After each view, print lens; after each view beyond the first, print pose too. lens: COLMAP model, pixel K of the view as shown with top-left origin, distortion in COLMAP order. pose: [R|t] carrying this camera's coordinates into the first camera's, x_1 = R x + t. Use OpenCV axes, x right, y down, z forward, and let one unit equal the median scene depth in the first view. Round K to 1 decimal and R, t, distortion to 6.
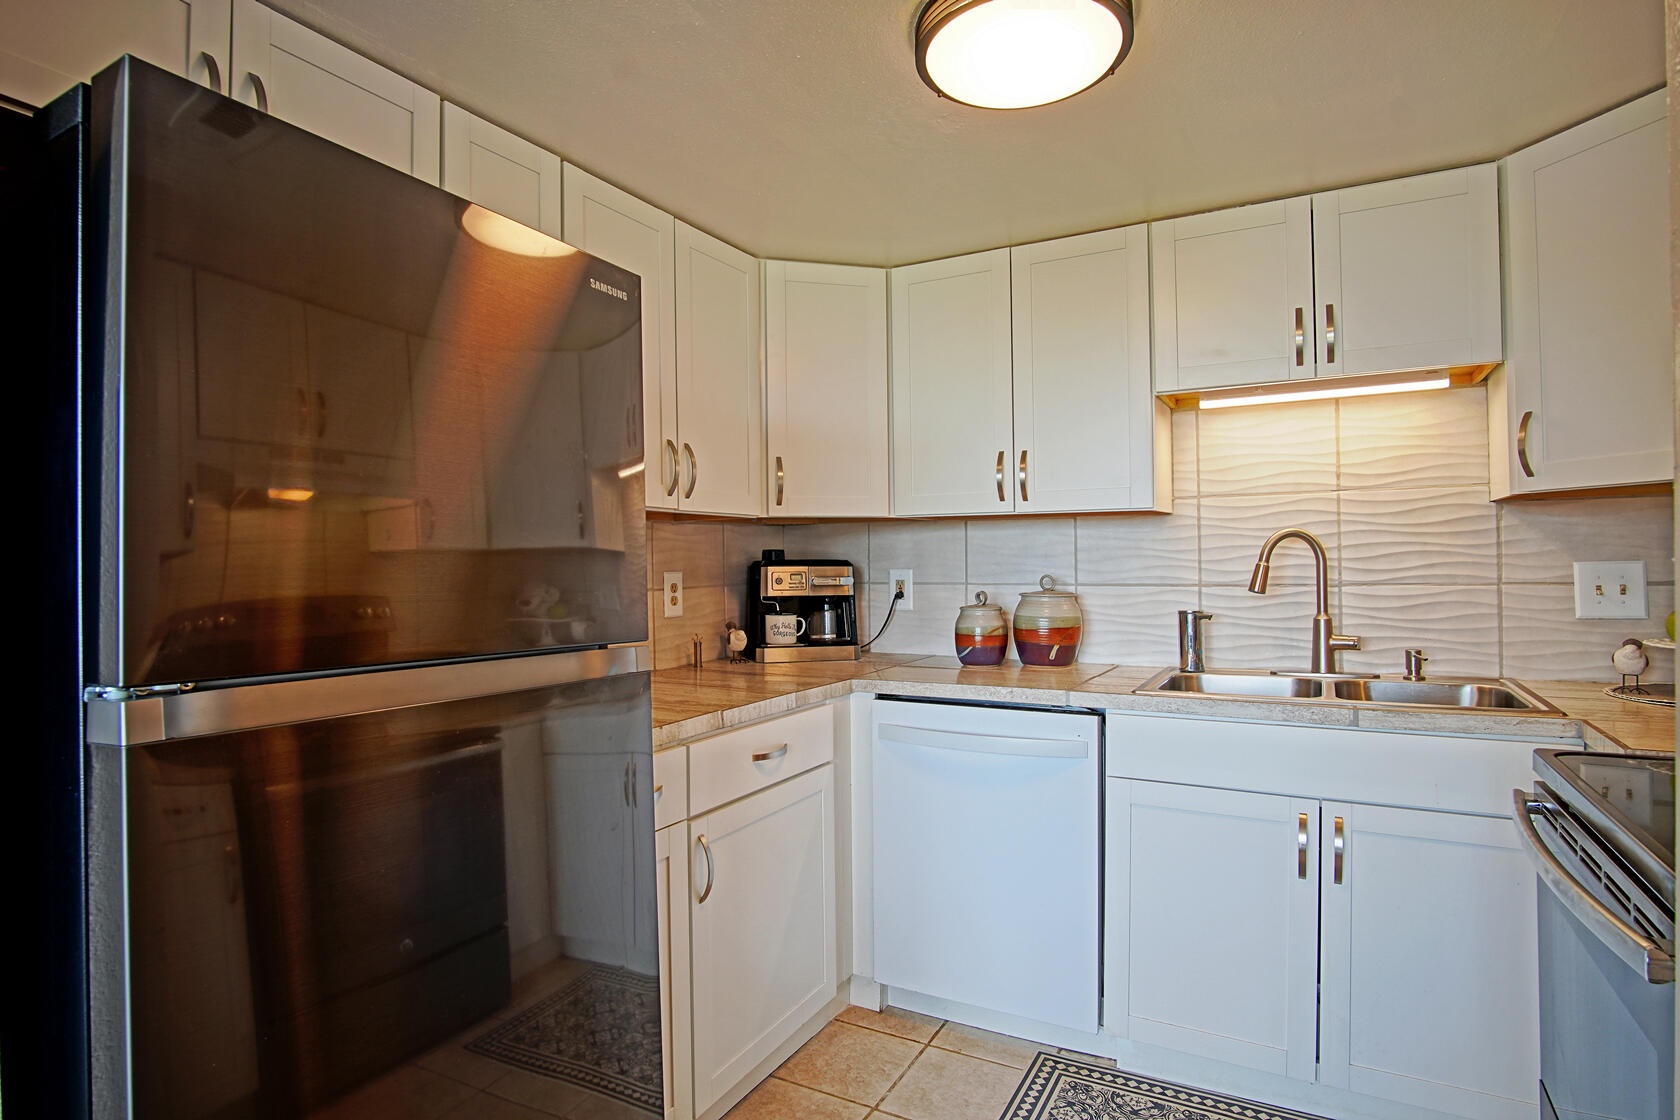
lens RADIAL K [[892.5, 0, 851.9], [0, 892.5, 550.0], [0, 0, 1]] dist [-0.027082, 0.002577]
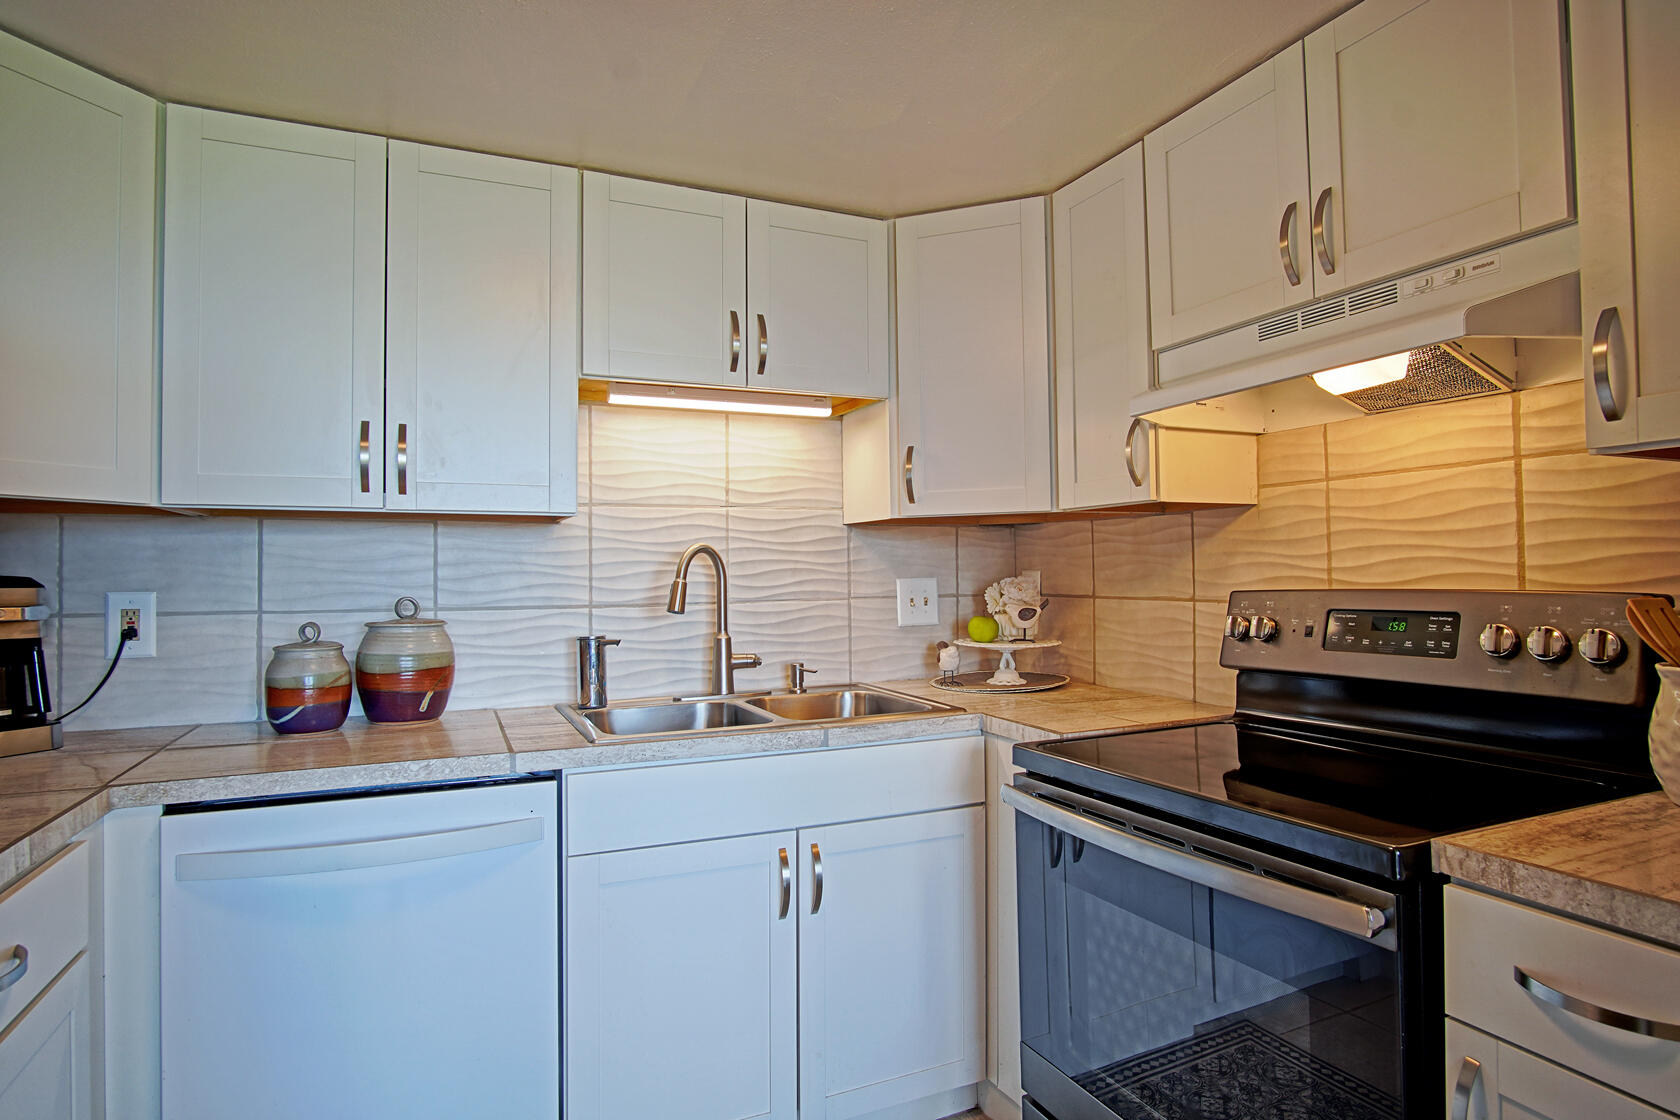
lens RADIAL K [[892.5, 0, 834.2], [0, 892.5, 550.0], [0, 0, 1]] dist [-0.027082, 0.002577]
pose [[0.613178, 0.025483, 0.789533, -0.159652], [-0.006144, 0.999603, -0.027492, 0.007614], [-0.789921, 0.012007, 0.613091, 0.298026]]
